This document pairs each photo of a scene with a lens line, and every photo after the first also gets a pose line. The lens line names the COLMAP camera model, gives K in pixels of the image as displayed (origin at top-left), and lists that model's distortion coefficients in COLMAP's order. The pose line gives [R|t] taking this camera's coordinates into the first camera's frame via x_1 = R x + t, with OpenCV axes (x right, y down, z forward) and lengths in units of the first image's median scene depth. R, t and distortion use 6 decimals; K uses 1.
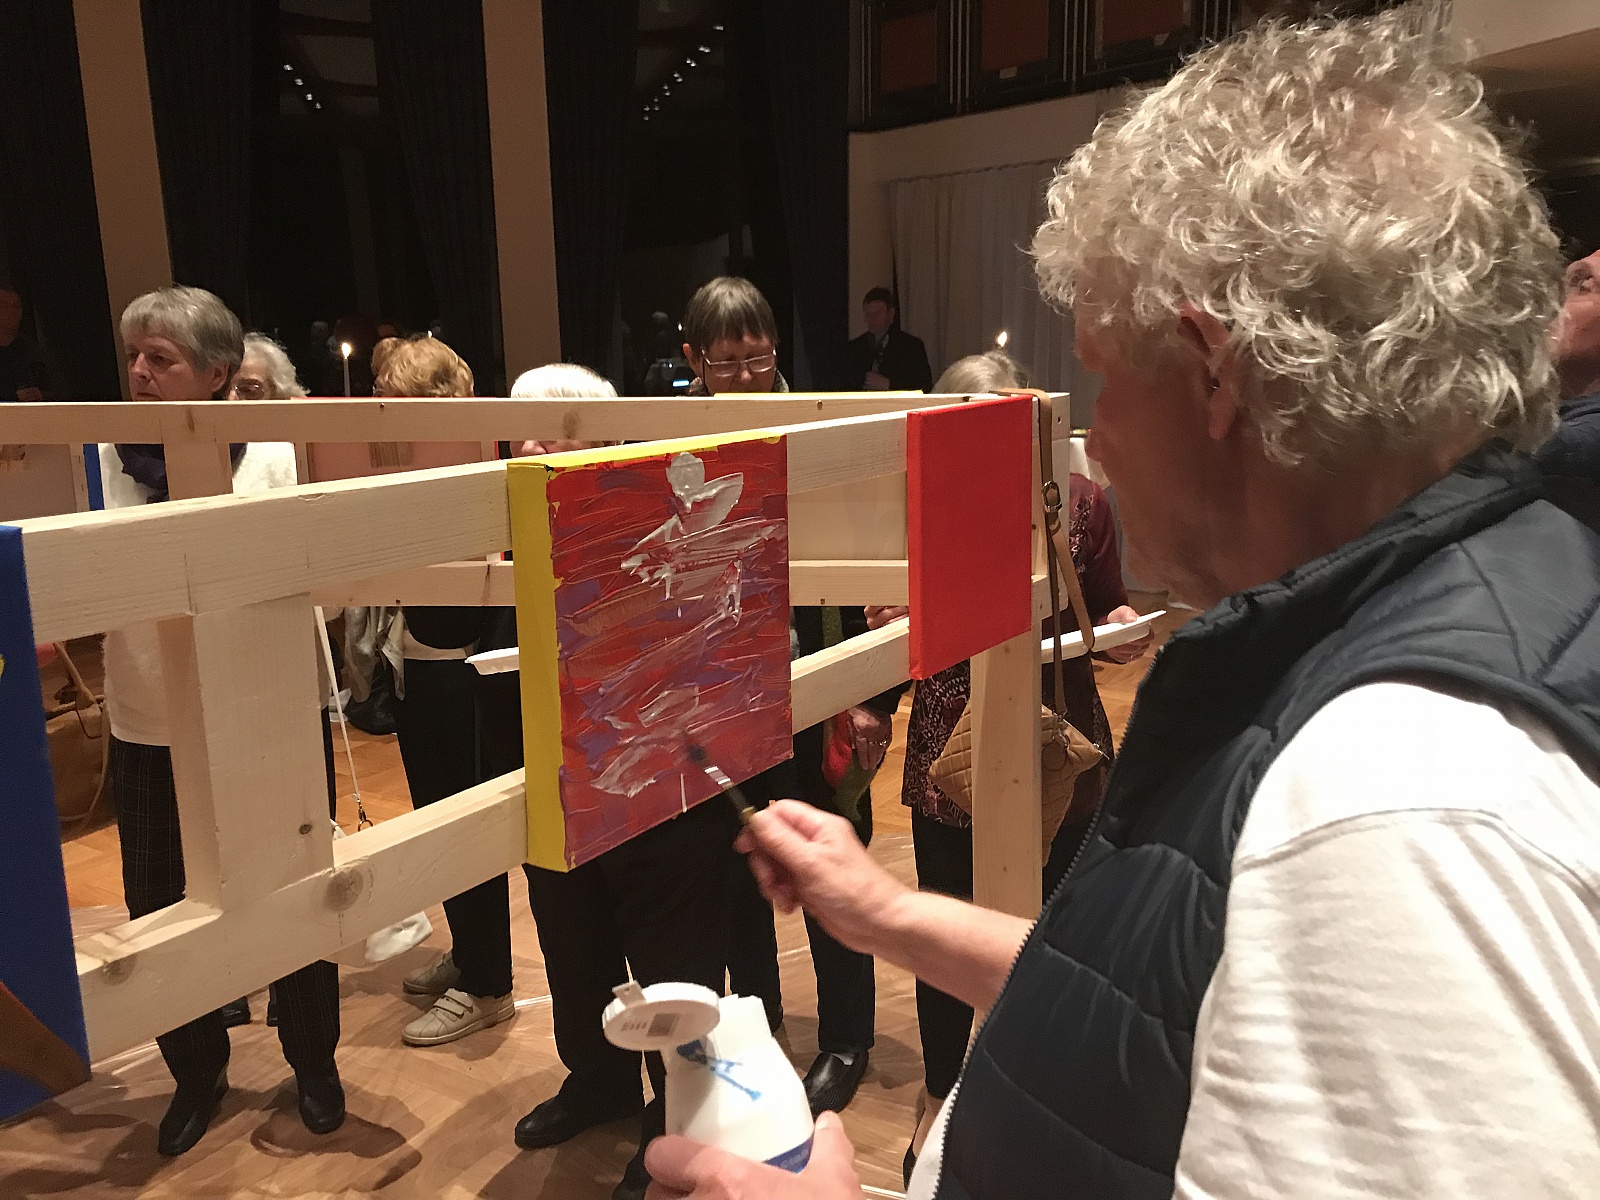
lens RADIAL K [[1337.5, 0, 762.4], [0, 1337.5, 568.7], [0, 0, 1]] dist [0.068511, -0.062105]
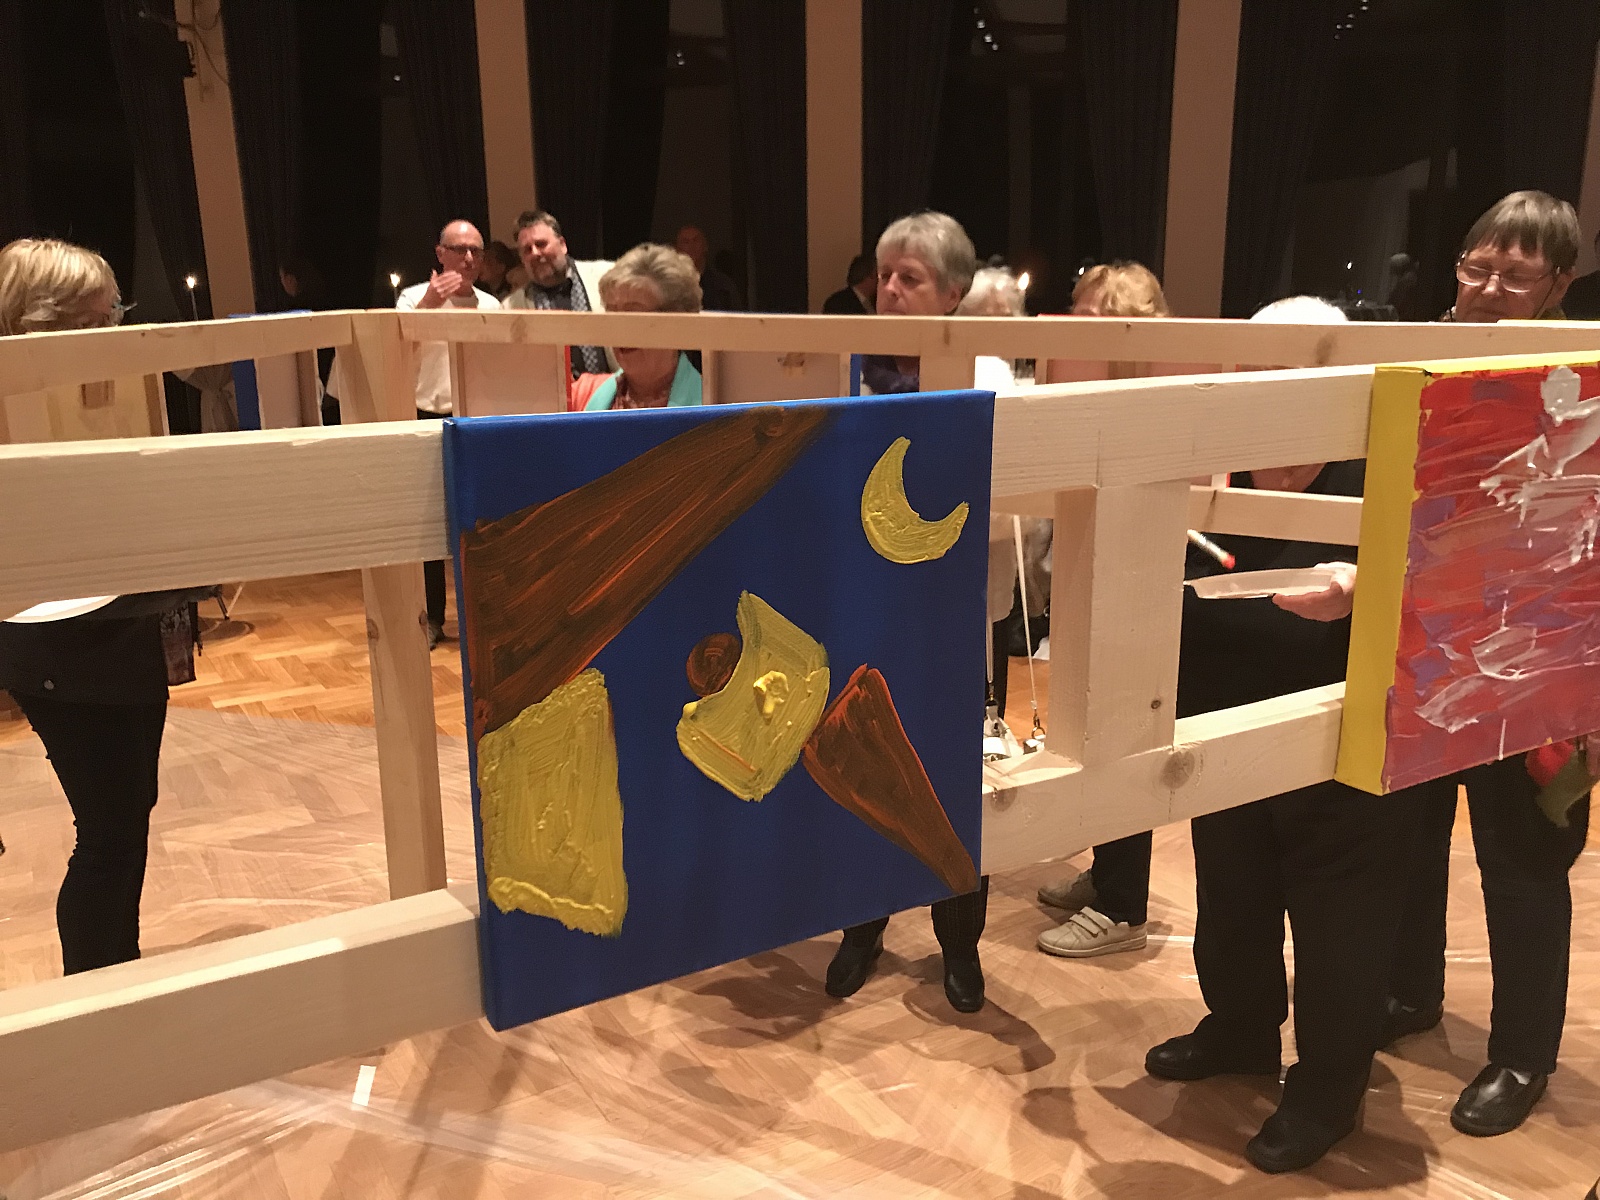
lens RADIAL K [[1337.5, 0, 802.0], [0, 1337.5, 582.6], [0, 0, 1]] dist [0.068511, -0.062105]
pose [[0.906984, 0.110132, -0.406511, -0.128468], [-0.088098, 0.993463, 0.072591, 0.034746], [0.411849, -0.030026, 0.910757, -0.048190]]
